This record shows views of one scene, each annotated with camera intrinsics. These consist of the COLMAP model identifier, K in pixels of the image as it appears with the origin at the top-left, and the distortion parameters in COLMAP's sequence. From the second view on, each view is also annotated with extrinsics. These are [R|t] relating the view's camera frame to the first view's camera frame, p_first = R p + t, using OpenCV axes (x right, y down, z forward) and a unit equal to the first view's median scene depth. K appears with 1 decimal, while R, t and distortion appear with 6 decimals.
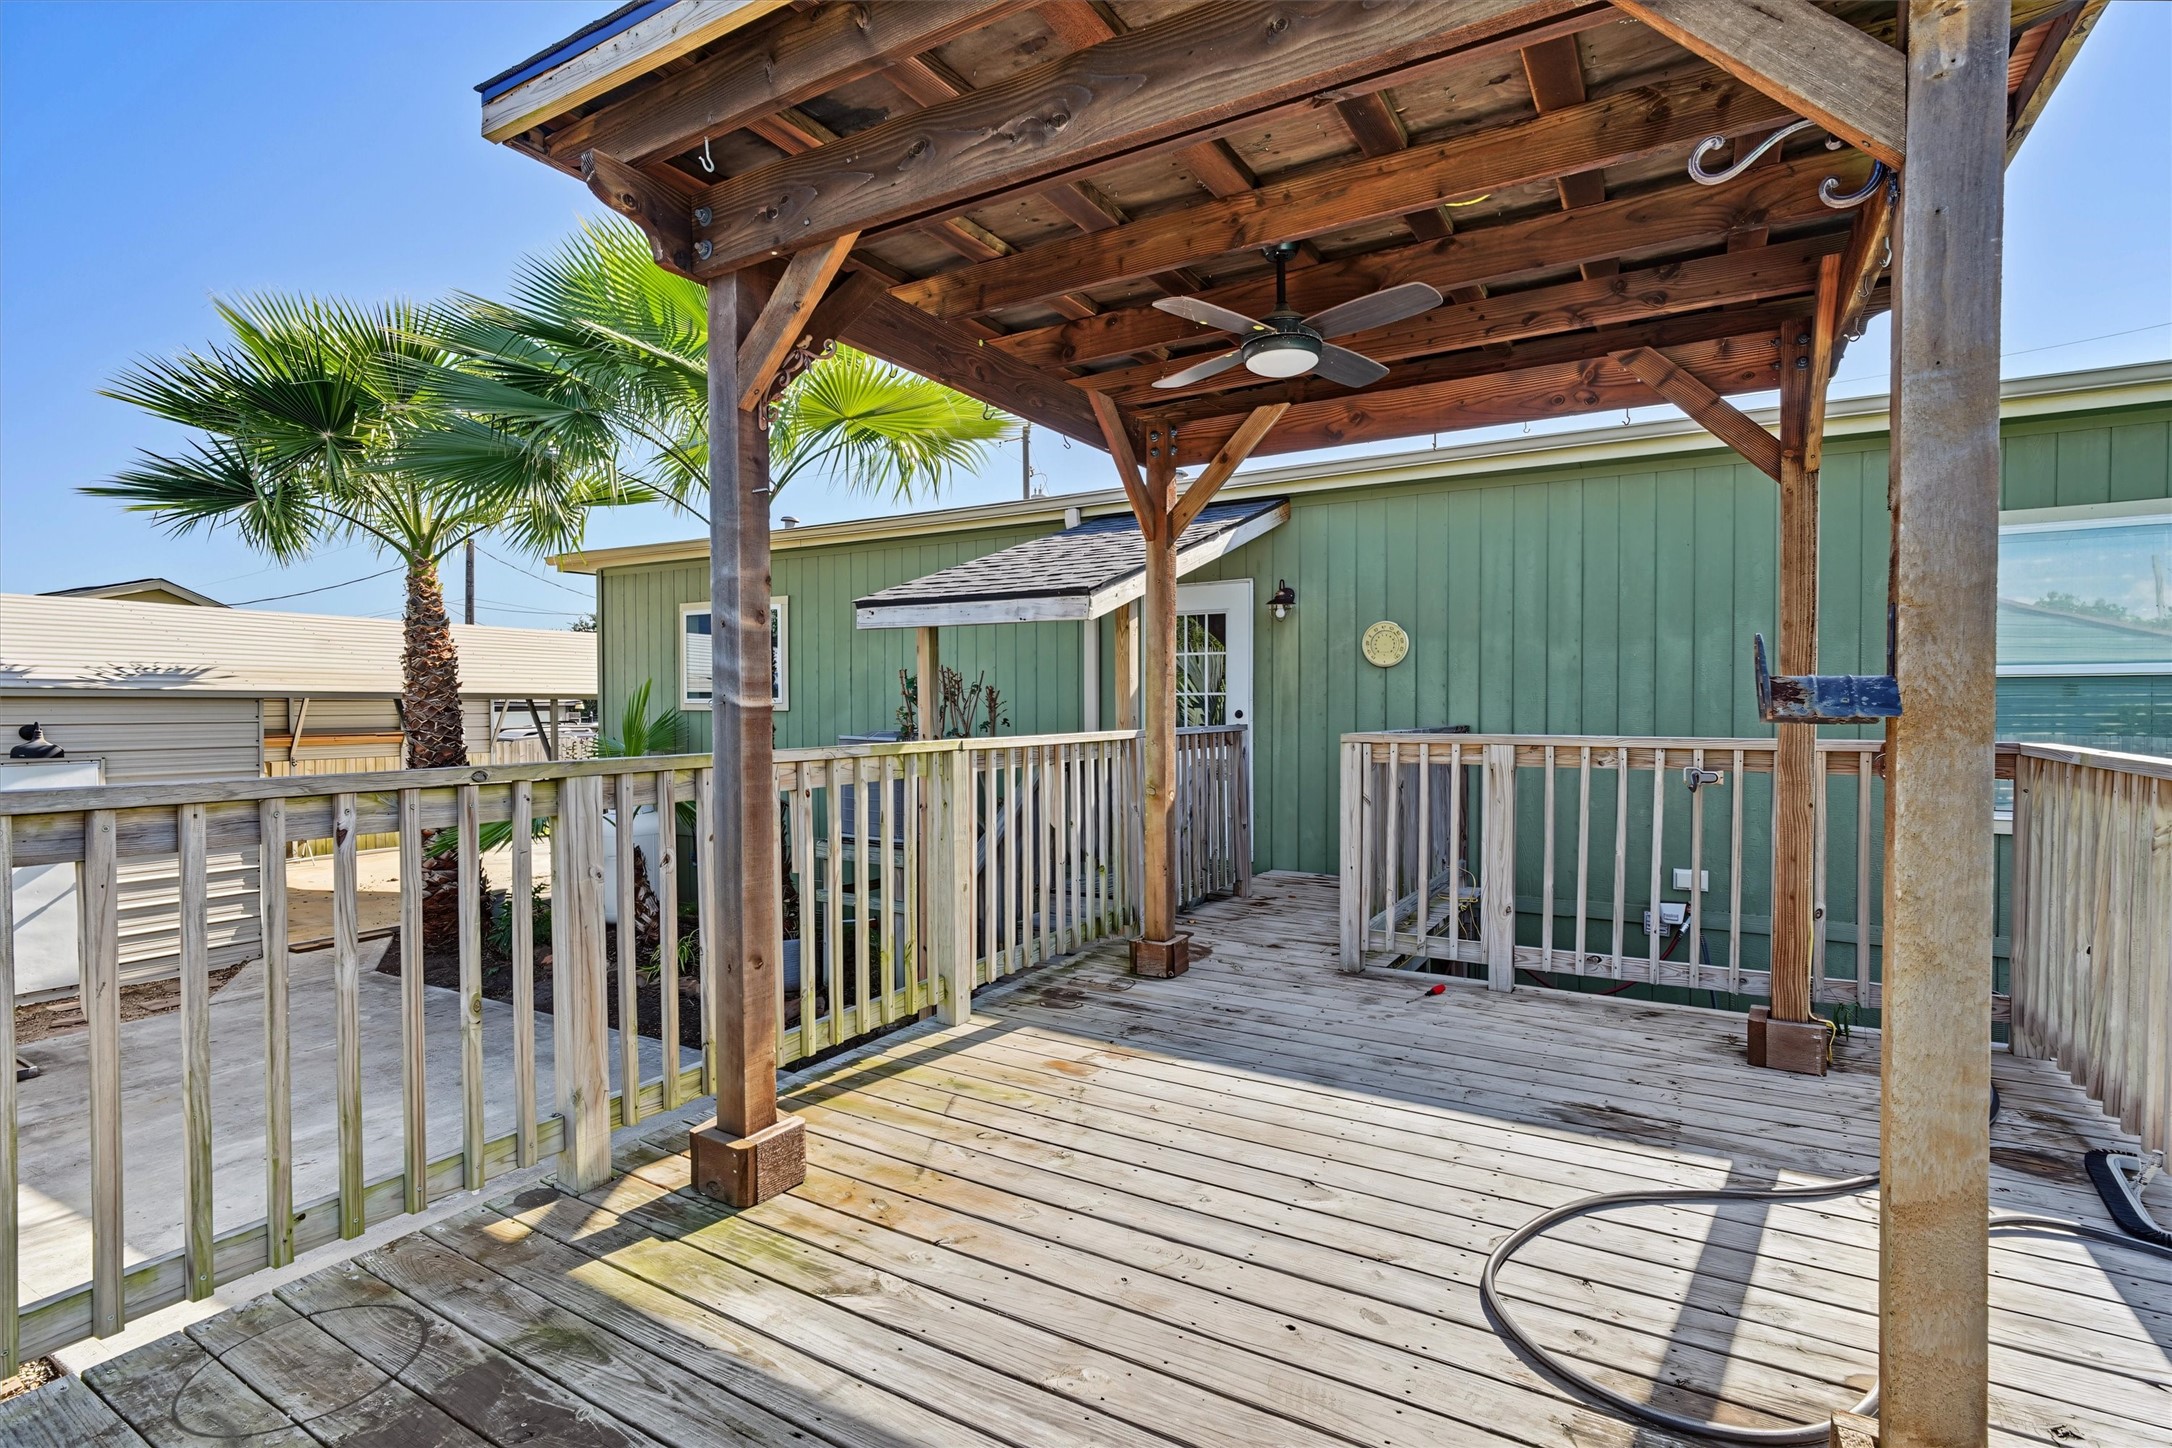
lens RADIAL K [[1030.8, 0, 1088.6], [0, 1030.8, 715.2], [0, 0, 1]] dist [-0.018233, 0.009918]
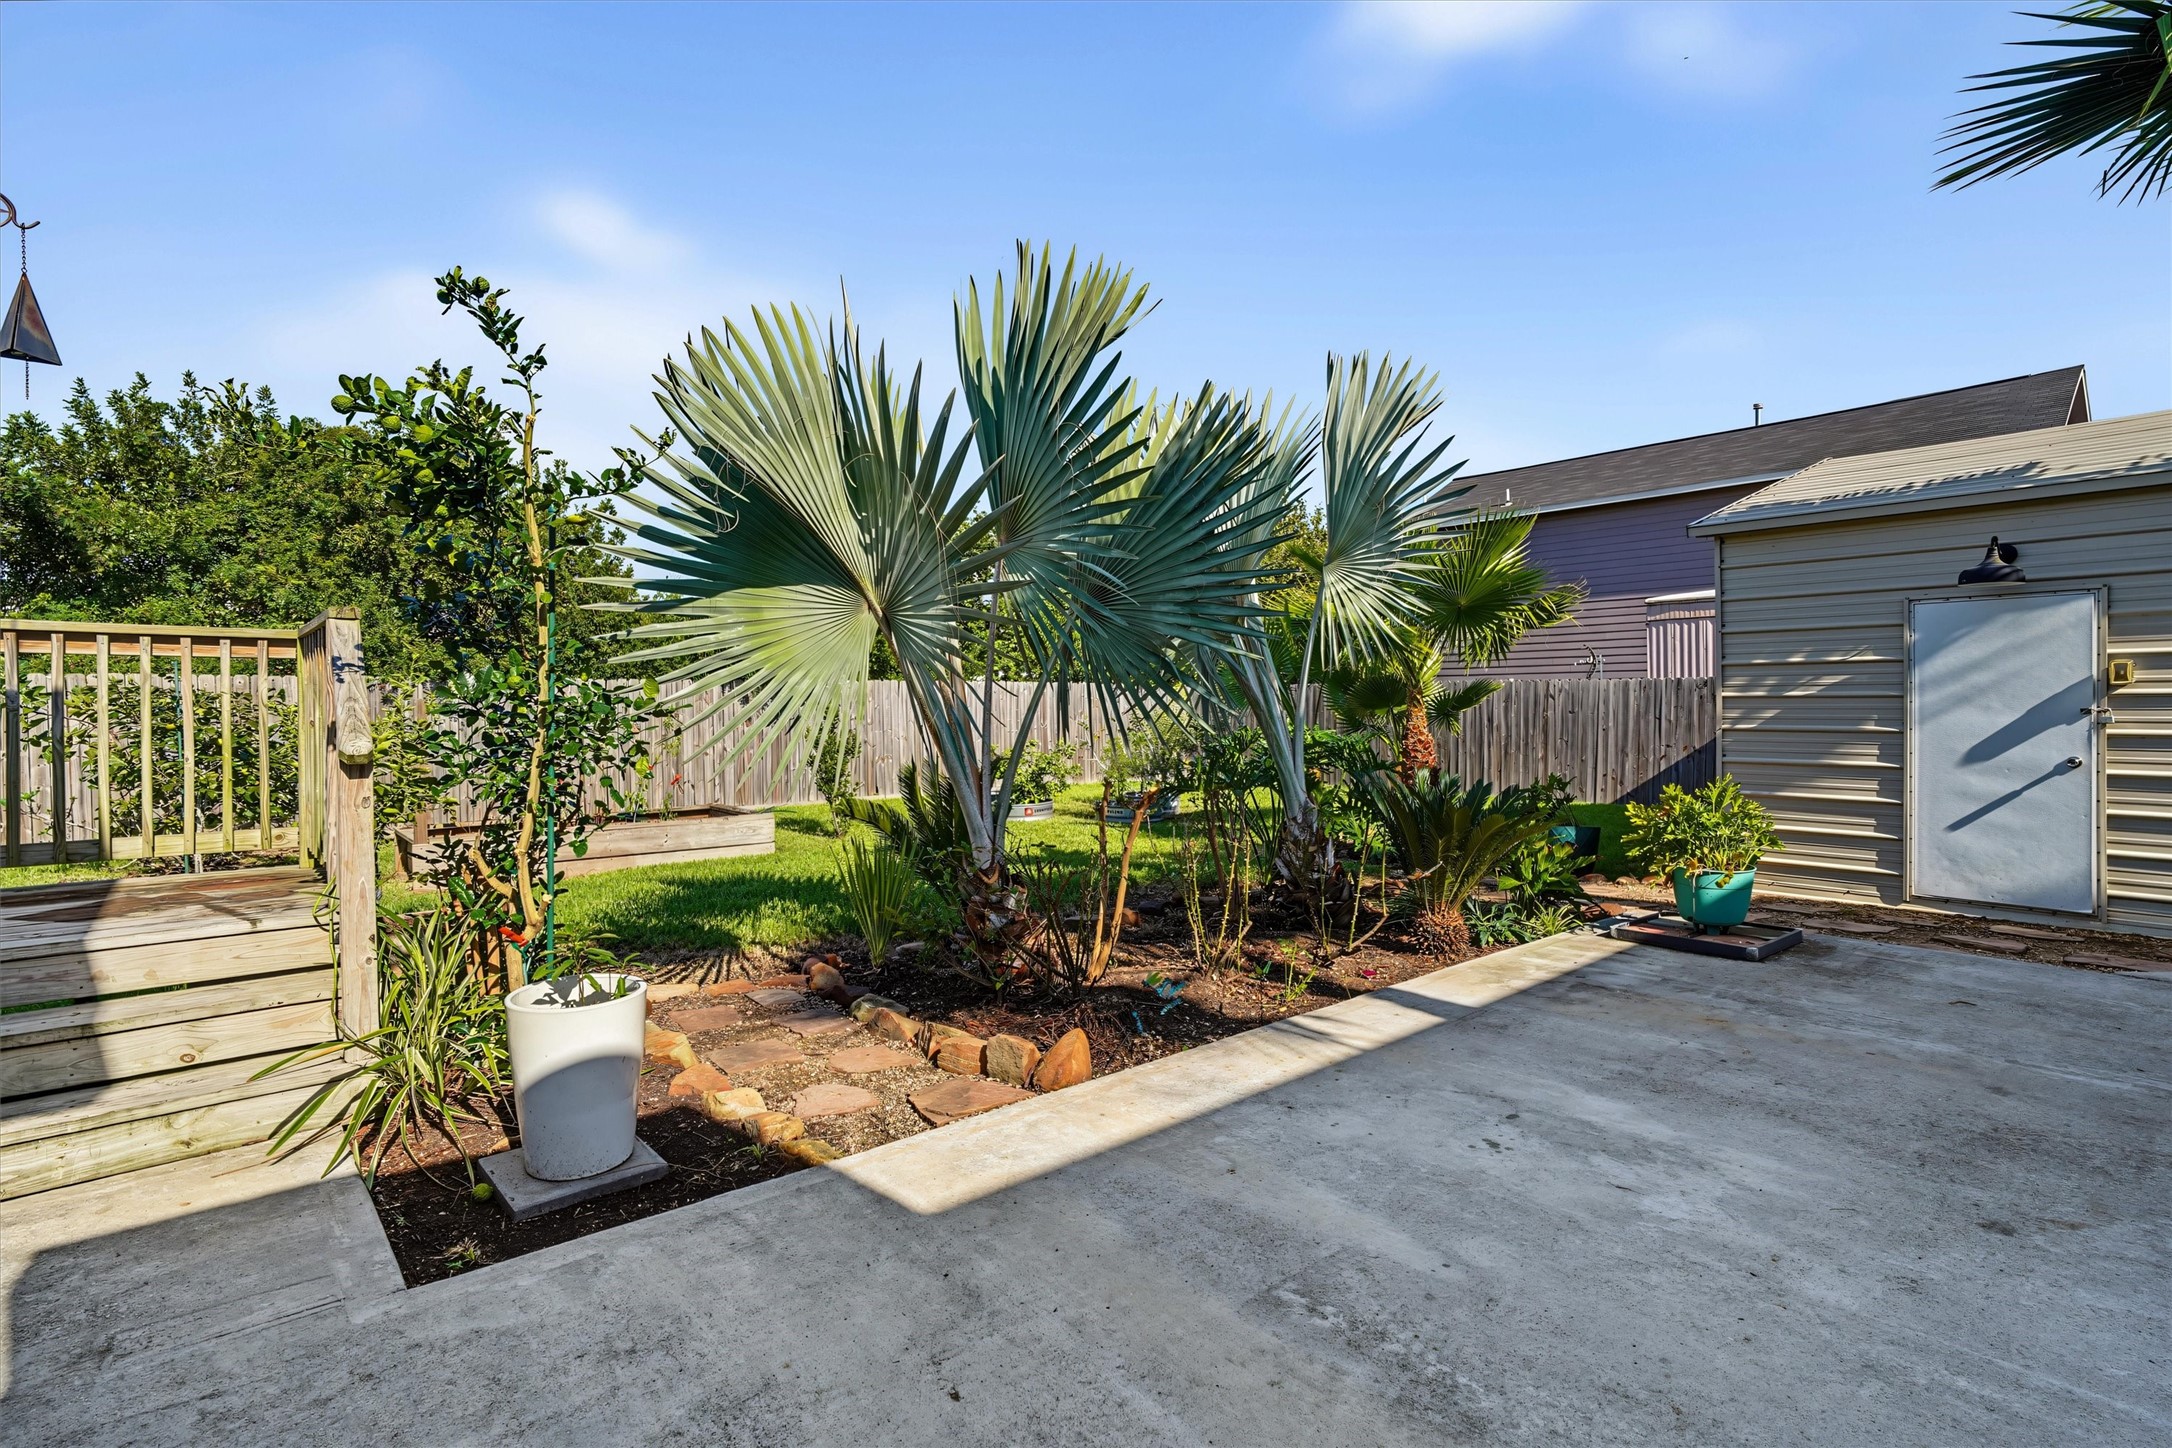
lens RADIAL K [[1030.8, 0, 1083.8], [0, 1030.8, 706.6], [0, 0, 1]] dist [-0.018233, 0.009918]
pose [[-0.314828, 0.008879, -0.949107, -0.111149], [-0.011533, 0.999847, 0.013179, 0.119013], [0.949079, 0.015095, -0.314678, 0.568730]]
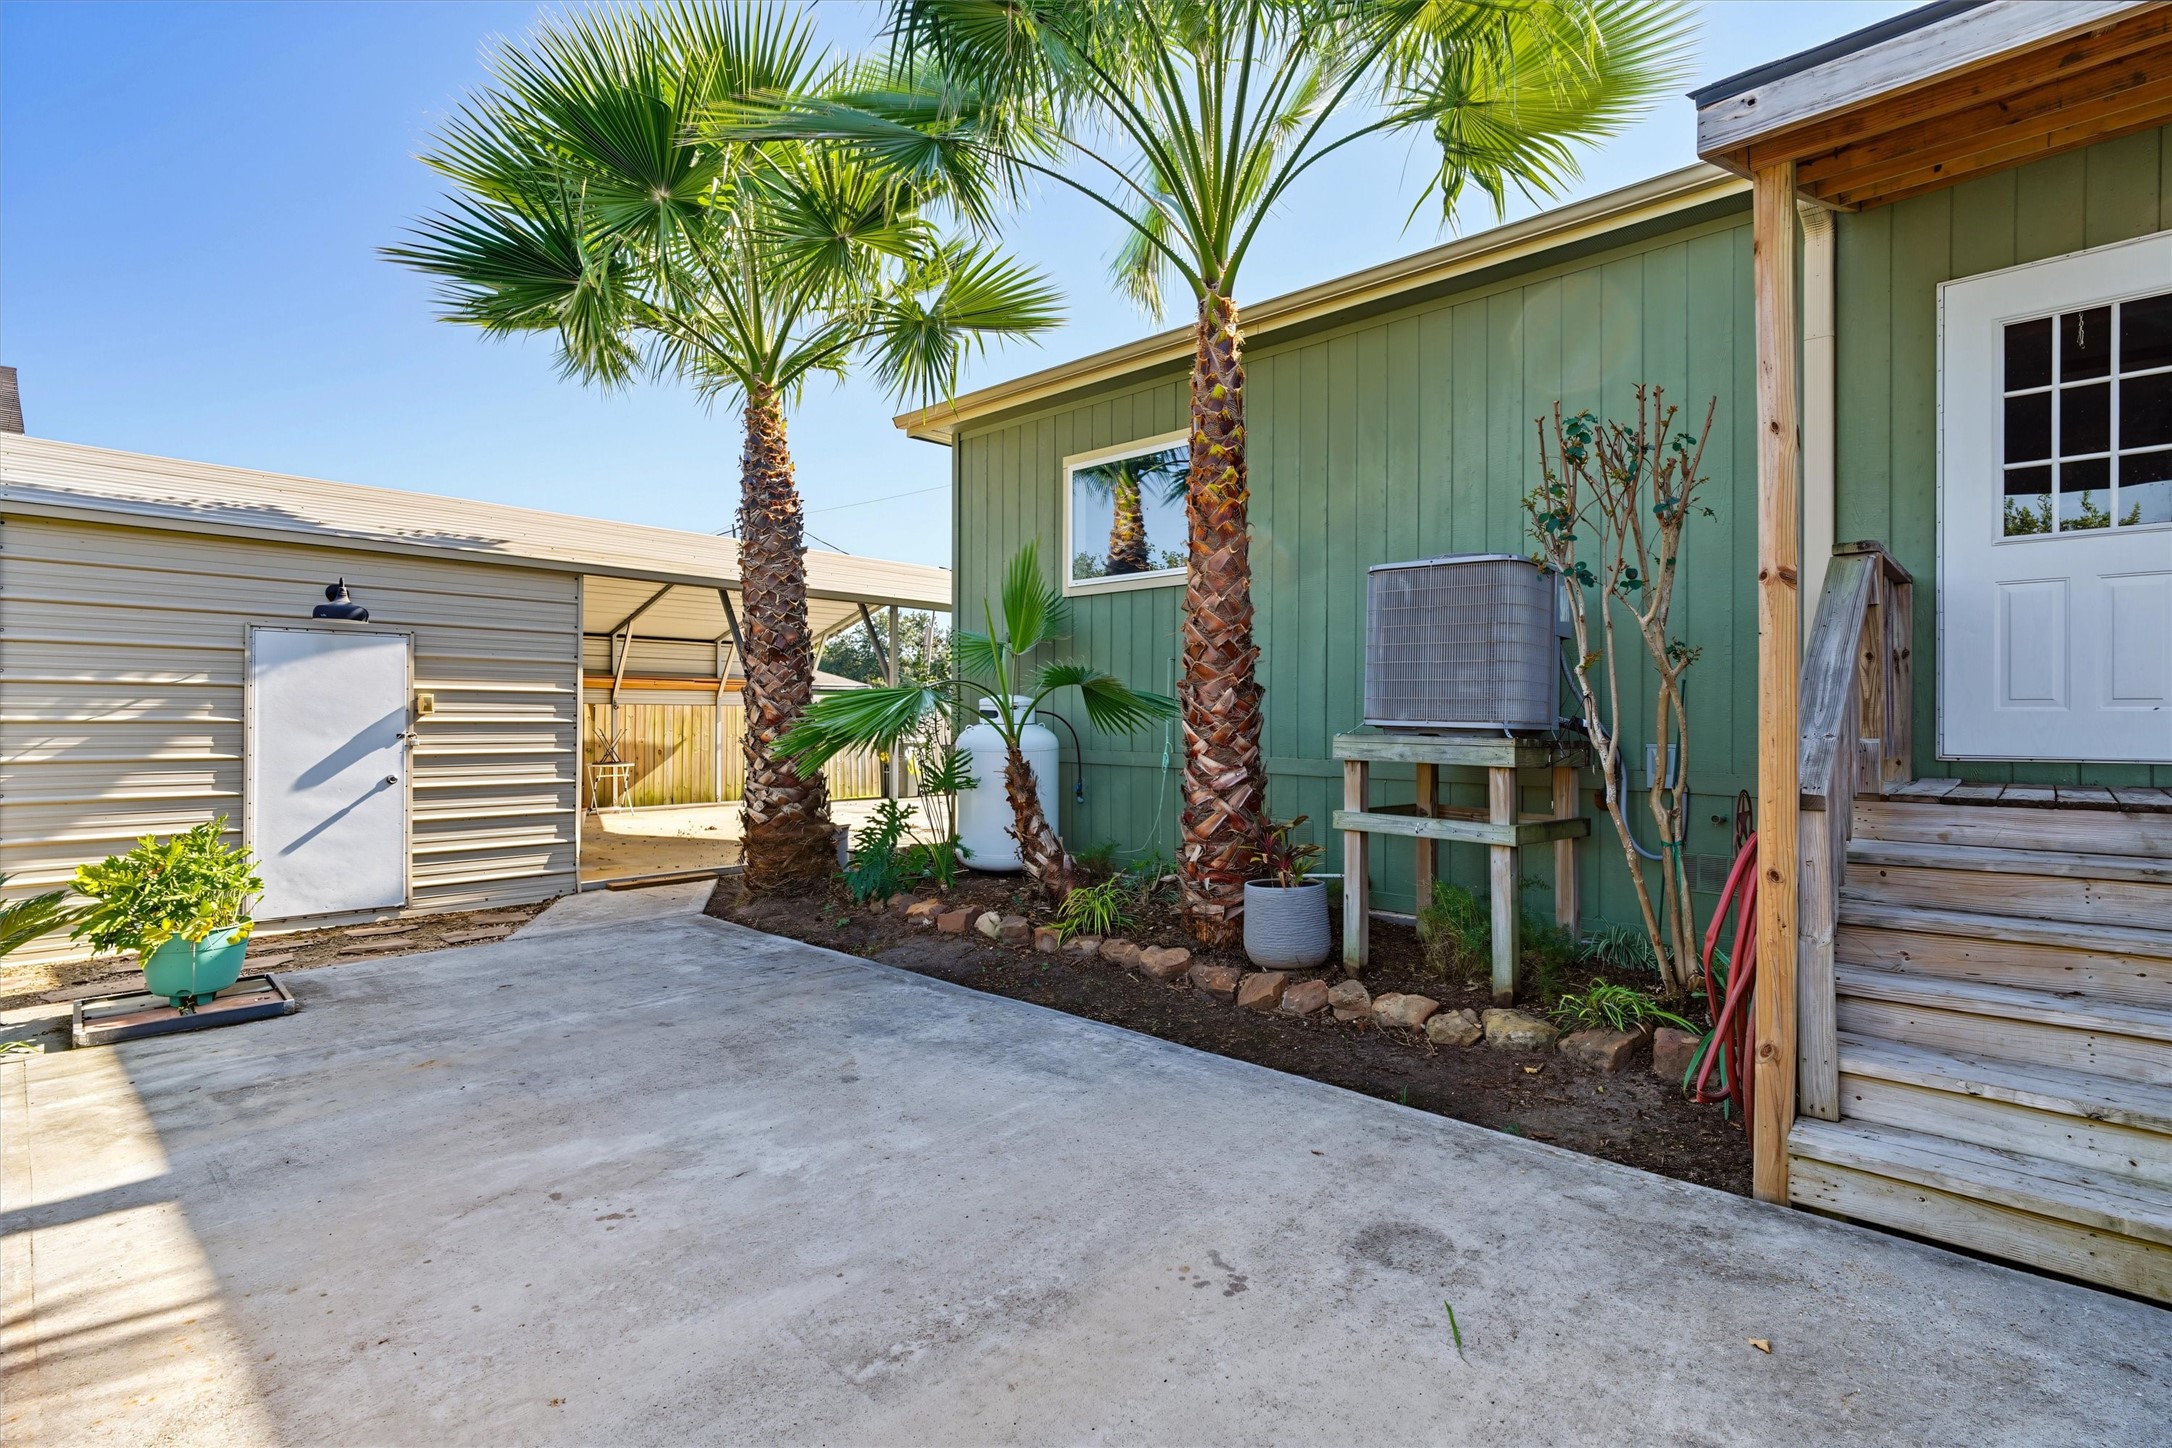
lens RADIAL K [[1030.8, 0, 1082.0], [0, 1030.8, 718.3], [0, 0, 1]] dist [-0.018233, 0.009918]
pose [[0.972301, 0.009123, -0.233552, -0.250259], [-0.012473, 0.999839, -0.012871, 0.113374], [0.233397, 0.015427, 0.972259, 0.327081]]
